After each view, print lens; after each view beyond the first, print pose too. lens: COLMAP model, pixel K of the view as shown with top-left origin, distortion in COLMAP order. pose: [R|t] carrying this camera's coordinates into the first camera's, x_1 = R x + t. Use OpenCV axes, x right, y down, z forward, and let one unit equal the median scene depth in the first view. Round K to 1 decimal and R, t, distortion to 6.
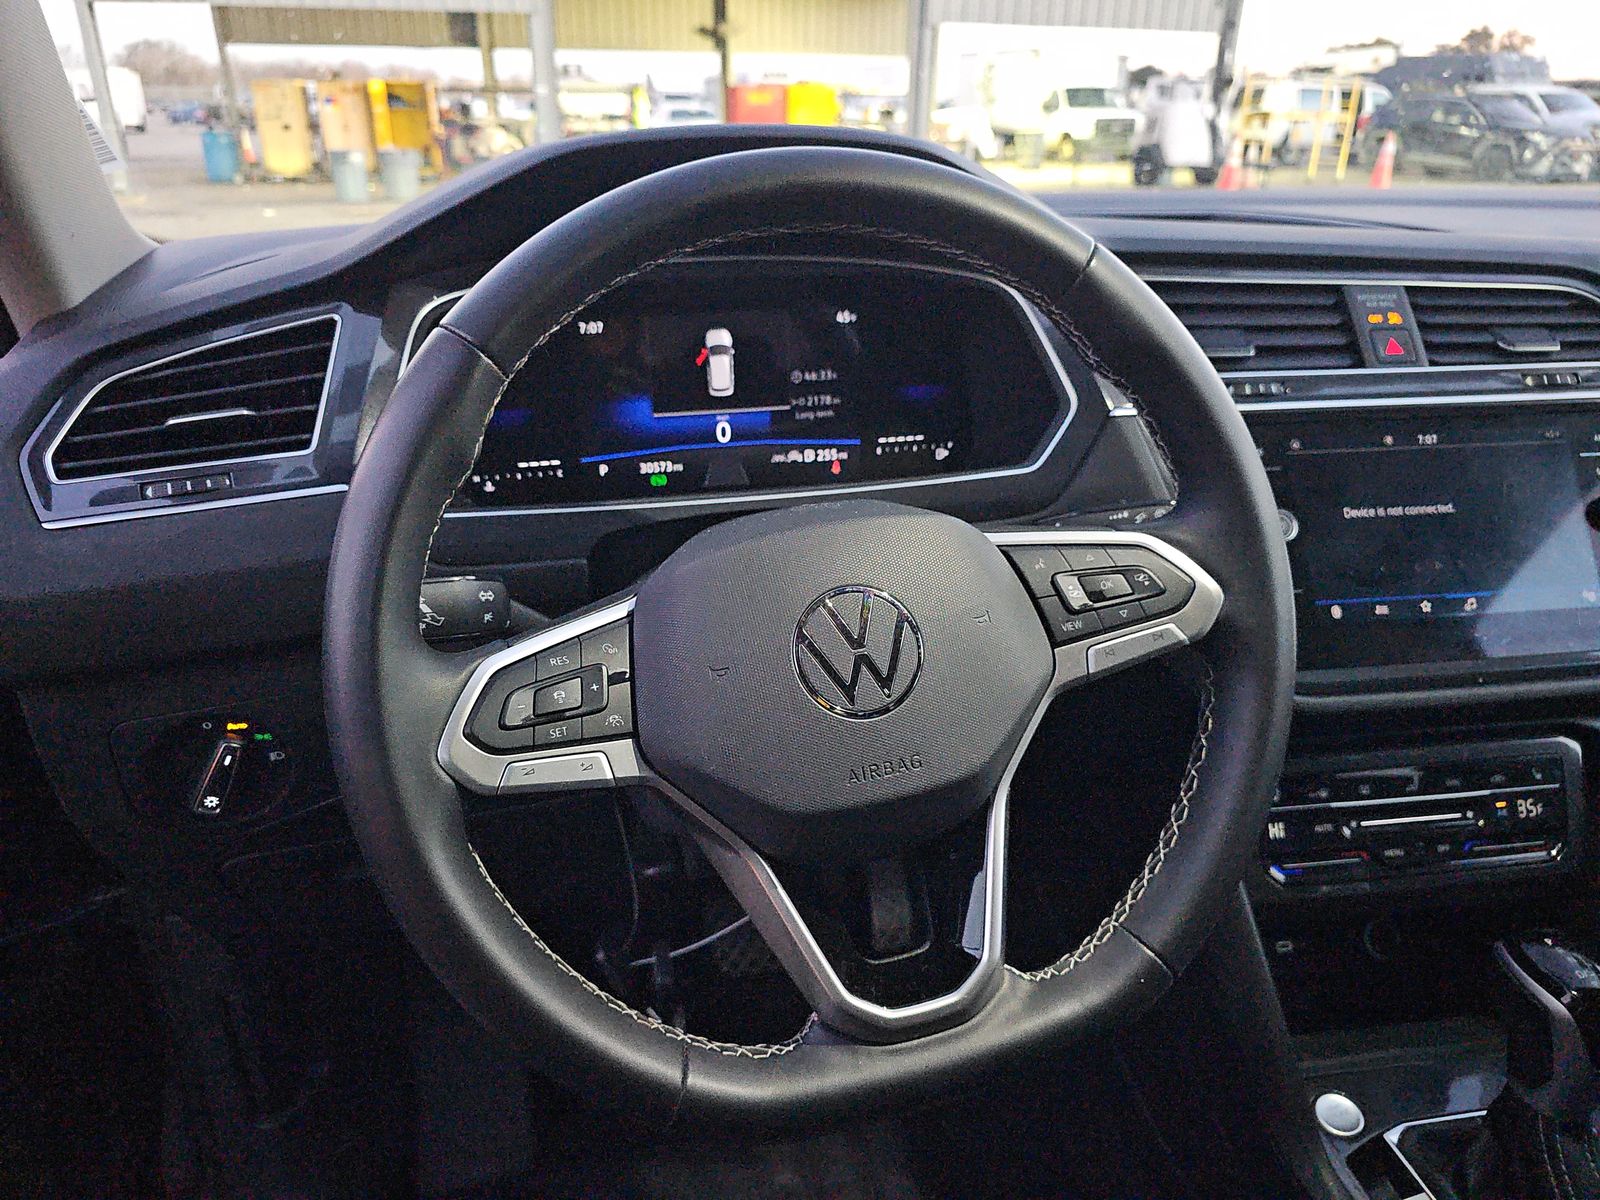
lens RADIAL K [[1072.4, 0, 797.3], [0, 1072.4, 584.1], [0, 0, 1]] dist [0.028930, -0.009242]
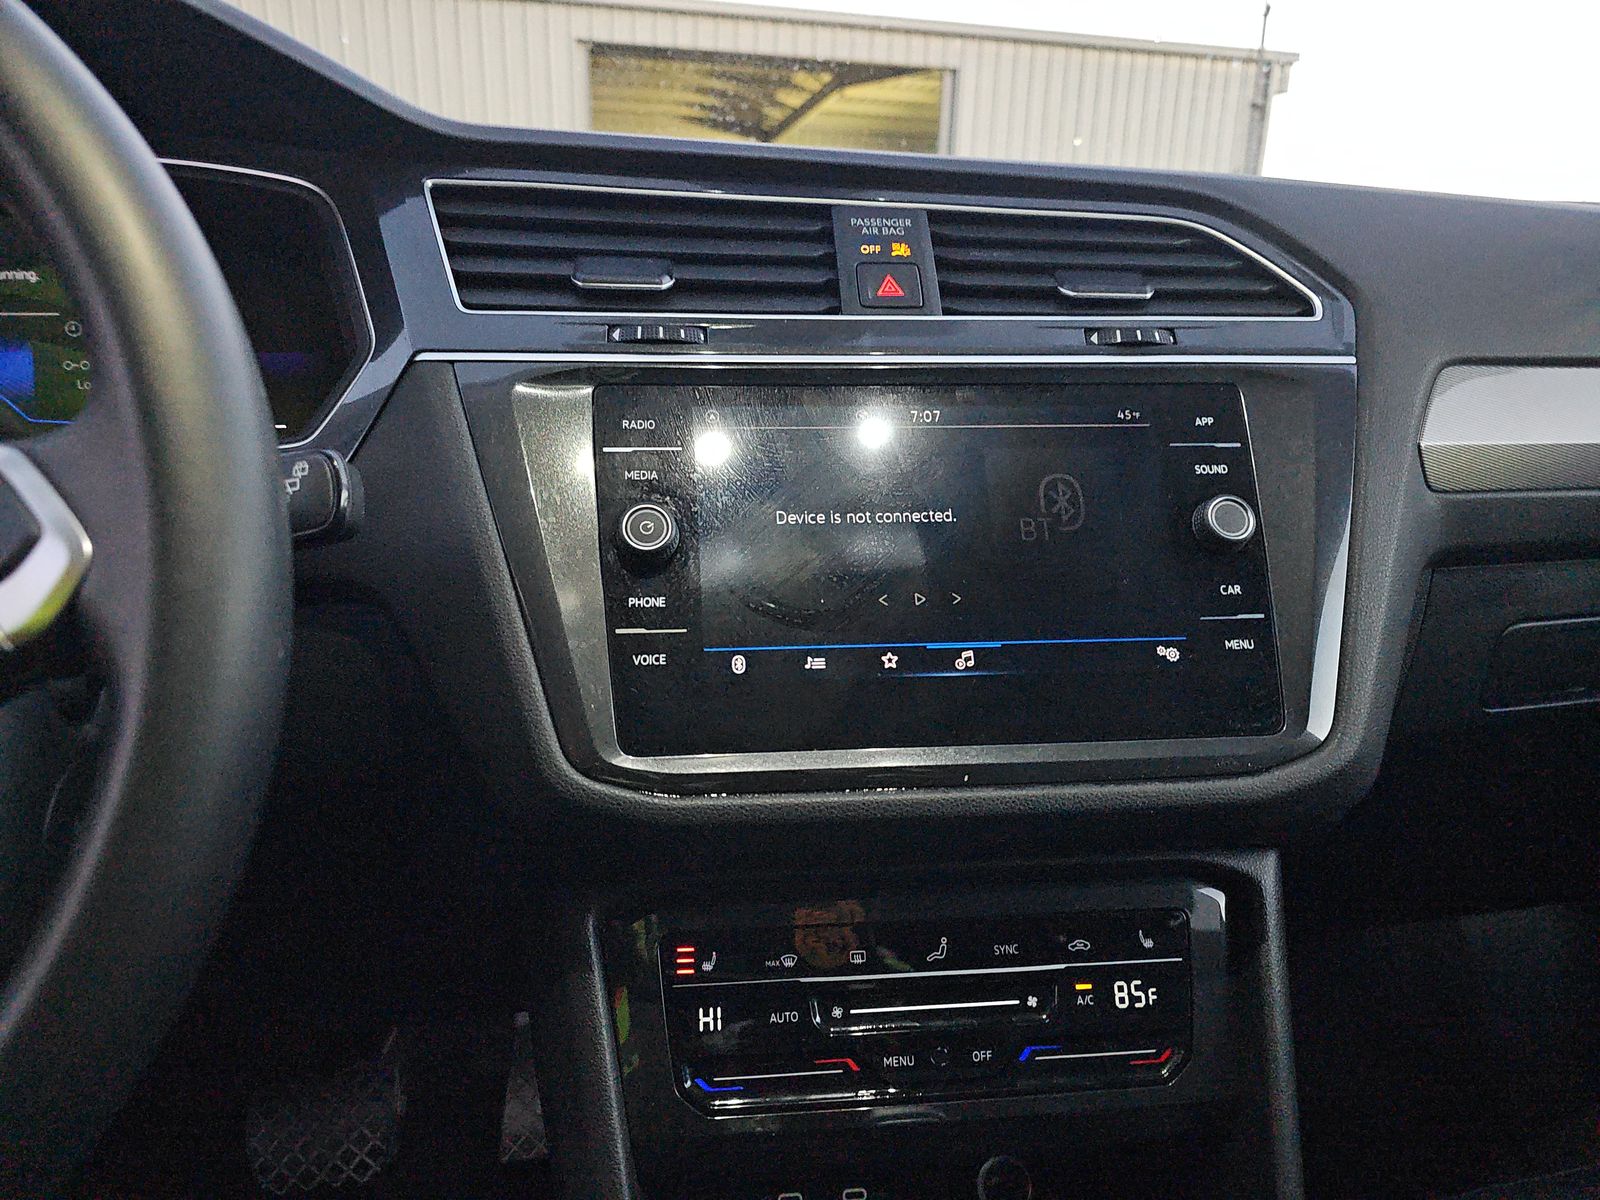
lens RADIAL K [[1072.4, 0, 803.0], [0, 1072.4, 612.8], [0, 0, 1]] dist [0.028930, -0.009242]
pose [[0.998873, 0.017273, -0.044210, 0.520492], [-0.022180, 0.993346, -0.113015, 0.060746], [0.041964, 0.113868, 0.992609, 0.344213]]
